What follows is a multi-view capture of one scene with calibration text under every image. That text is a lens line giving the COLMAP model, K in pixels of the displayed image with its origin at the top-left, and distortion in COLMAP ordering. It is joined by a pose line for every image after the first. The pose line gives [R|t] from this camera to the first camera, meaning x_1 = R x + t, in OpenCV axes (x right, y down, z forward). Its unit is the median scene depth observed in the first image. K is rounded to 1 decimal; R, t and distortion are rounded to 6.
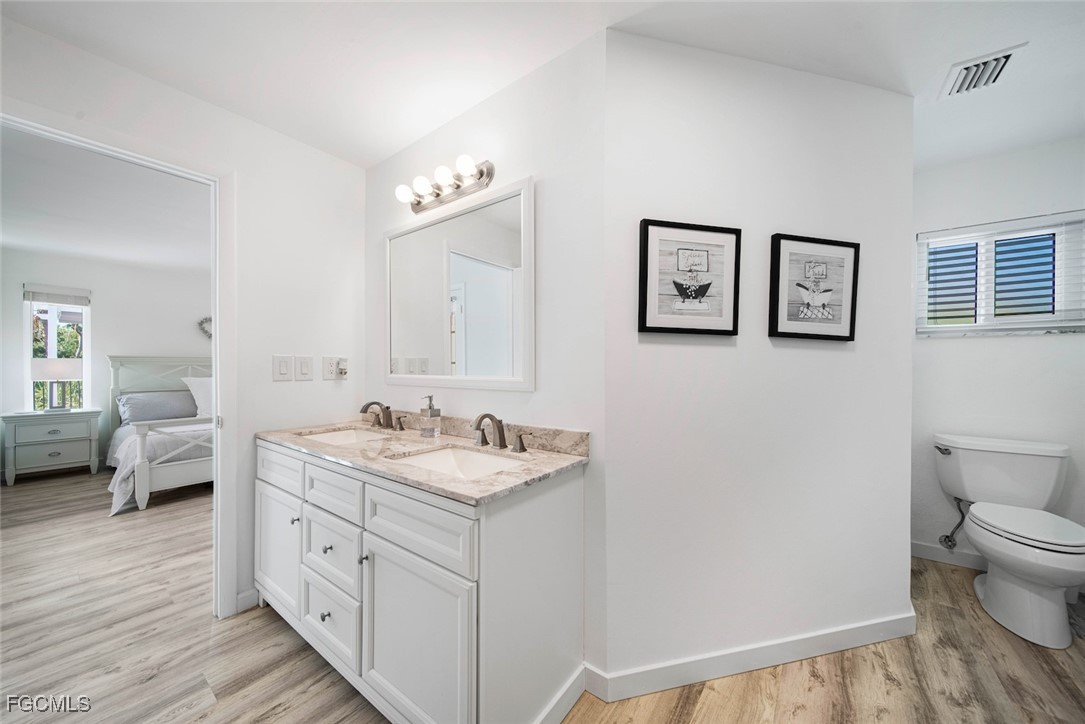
lens RADIAL K [[378.4, 0, 538.7], [0, 378.4, 368.2], [0, 0, 1]] dist [0.001573, -0.002203]
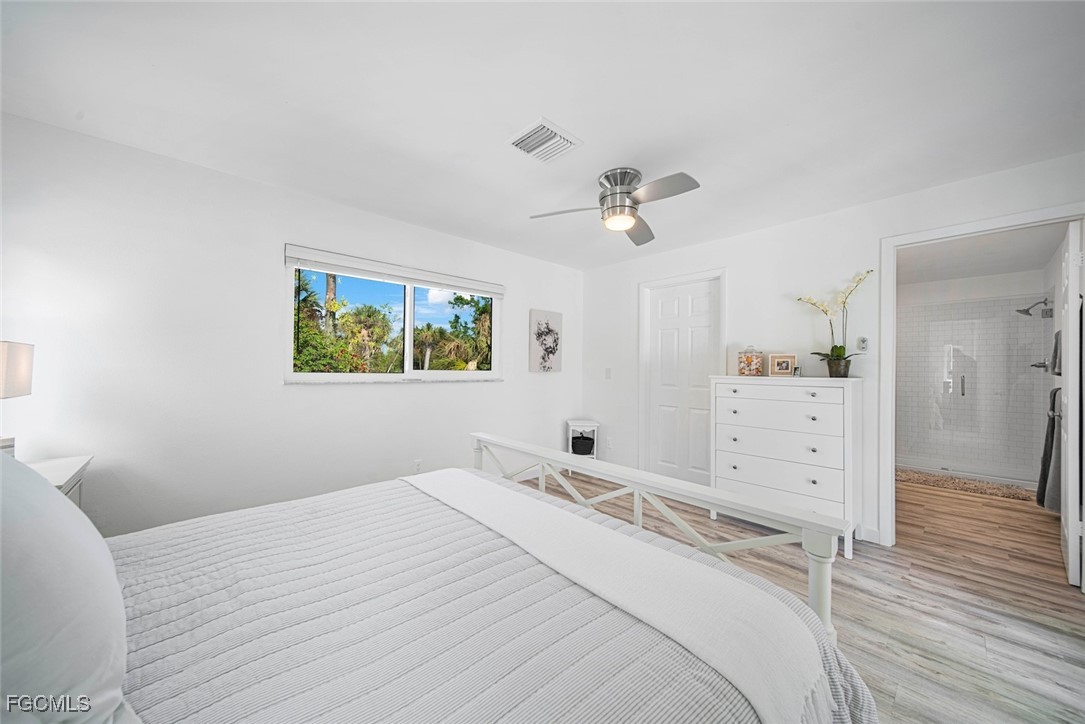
lens RADIAL K [[378.4, 0, 538.7], [0, 378.4, 368.2], [0, 0, 1]] dist [0.001573, -0.002203]
pose [[0.183541, 0.006752, 0.982989, -2.945975], [-0.005185, 0.999969, -0.005901, -0.009413], [-0.982998, -0.004013, 0.183570, 2.411741]]
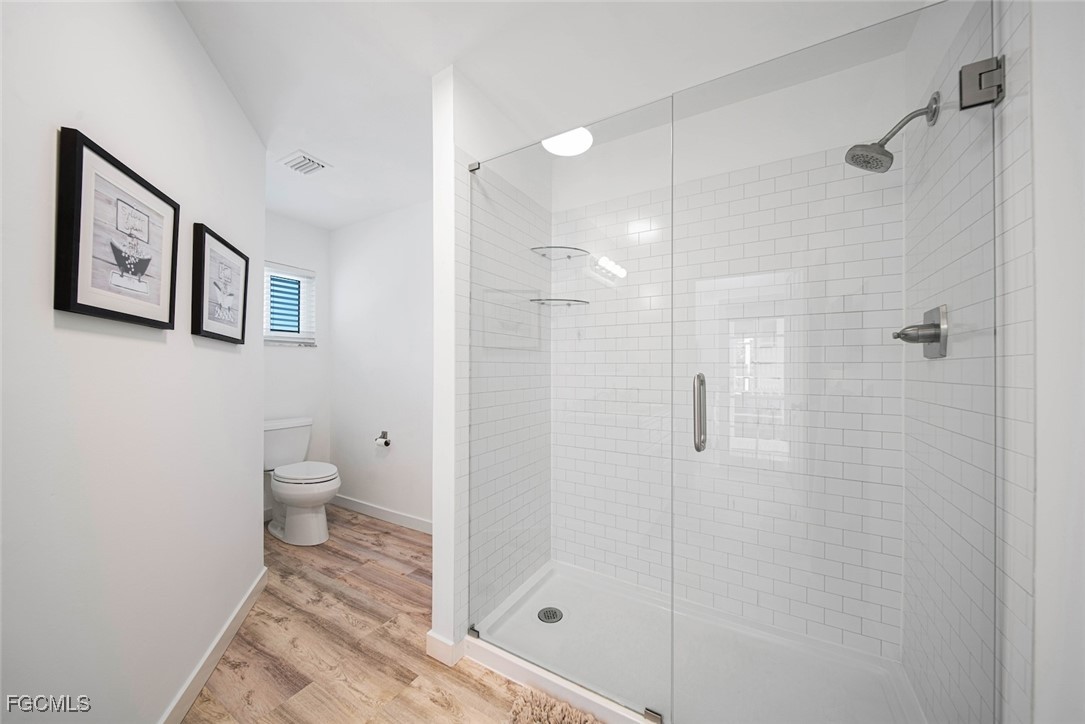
lens RADIAL K [[378.4, 0, 538.7], [0, 378.4, 368.2], [0, 0, 1]] dist [0.001573, -0.002203]
pose [[-0.110405, -0.000861, 0.993886, -0.364047], [0.004527, 0.999989, 0.001369, 0.000186], [-0.993876, 0.004651, -0.110400, 0.270687]]
